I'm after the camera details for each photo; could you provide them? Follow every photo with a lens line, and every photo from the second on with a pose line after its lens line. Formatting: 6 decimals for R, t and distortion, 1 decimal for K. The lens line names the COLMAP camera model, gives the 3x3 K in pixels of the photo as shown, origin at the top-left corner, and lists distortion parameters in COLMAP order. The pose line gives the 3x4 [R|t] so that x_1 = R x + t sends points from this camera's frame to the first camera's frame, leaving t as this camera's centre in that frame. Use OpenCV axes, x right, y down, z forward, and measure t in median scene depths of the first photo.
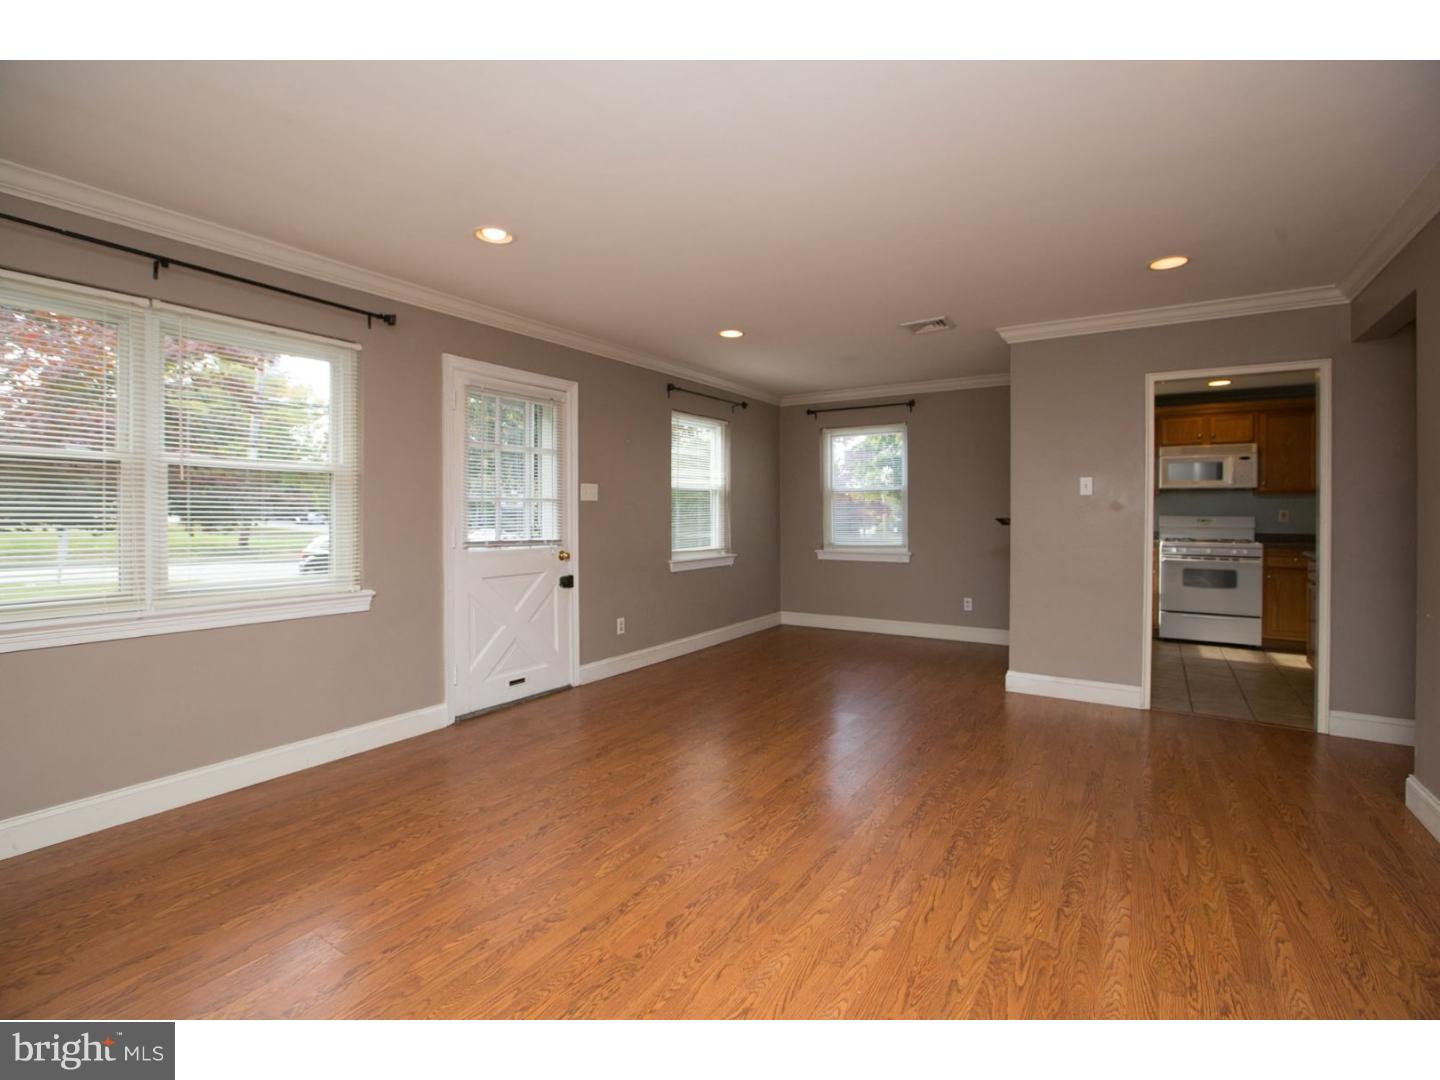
lens RADIAL K [[688.9, 0, 713.2], [0, 688.9, 515.8], [0, 0, 1]] dist [-0.032458, 0.005530]
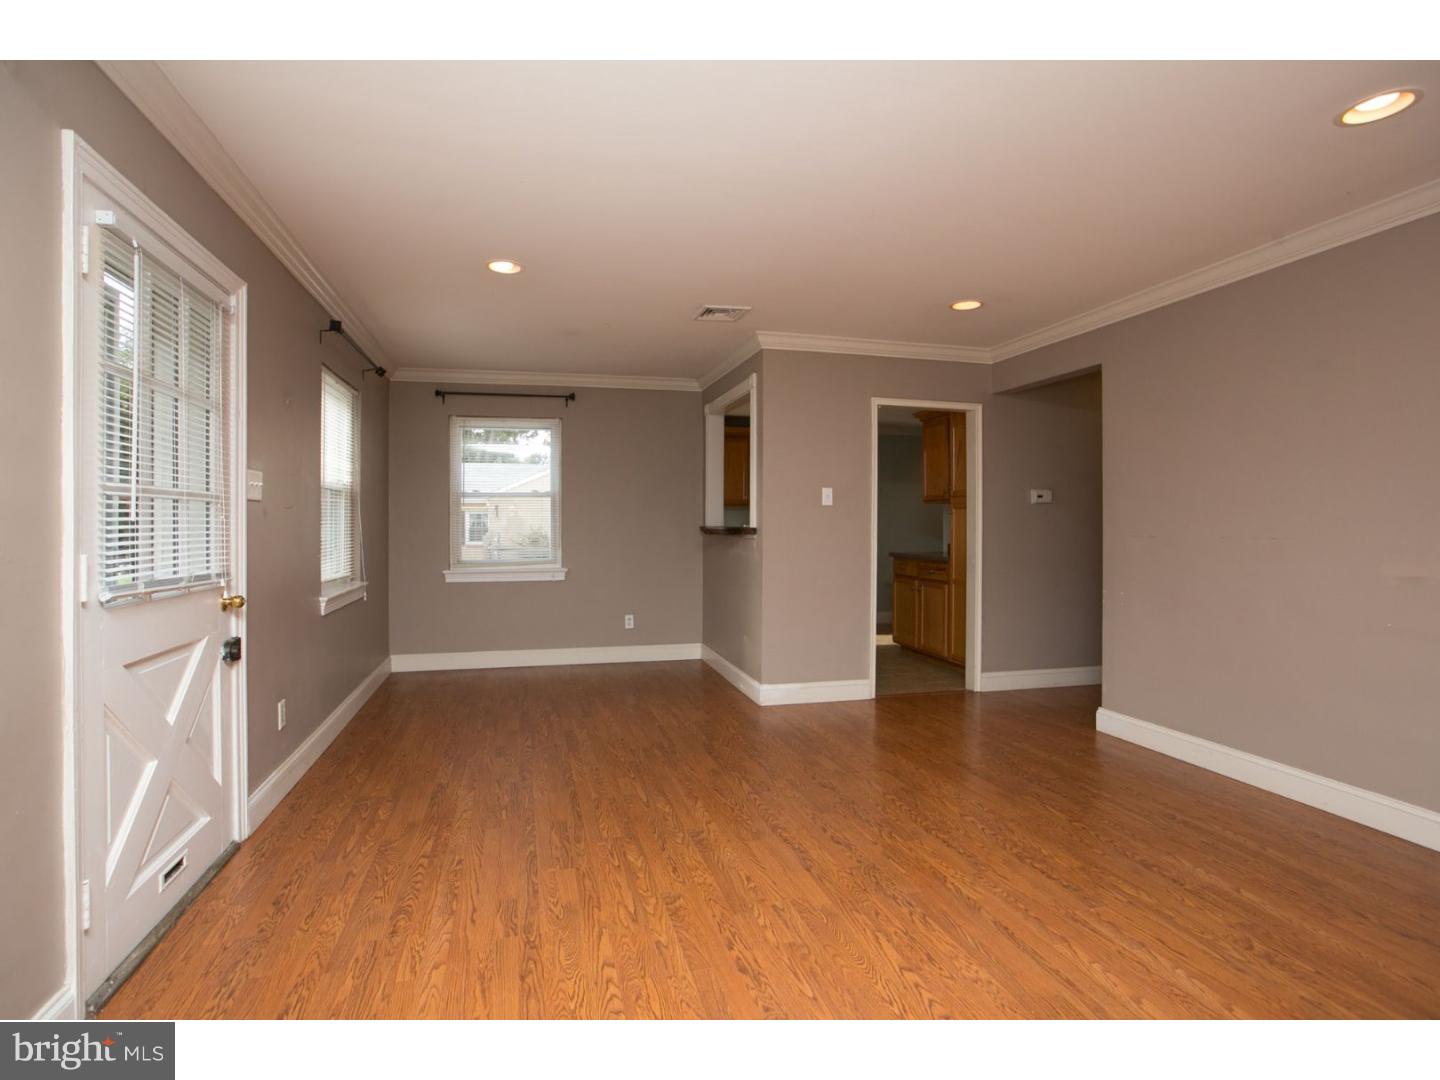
lens RADIAL K [[714.9, 0, 726.8], [0, 714.9, 530.9], [0, 0, 1]] dist [-0.028576, 0.002416]
pose [[0.677687, -0.008892, 0.735297, -0.430598], [0.004771, 0.999959, 0.007696, 0.000014], [-0.735335, -0.001708, 0.677702, 0.423386]]
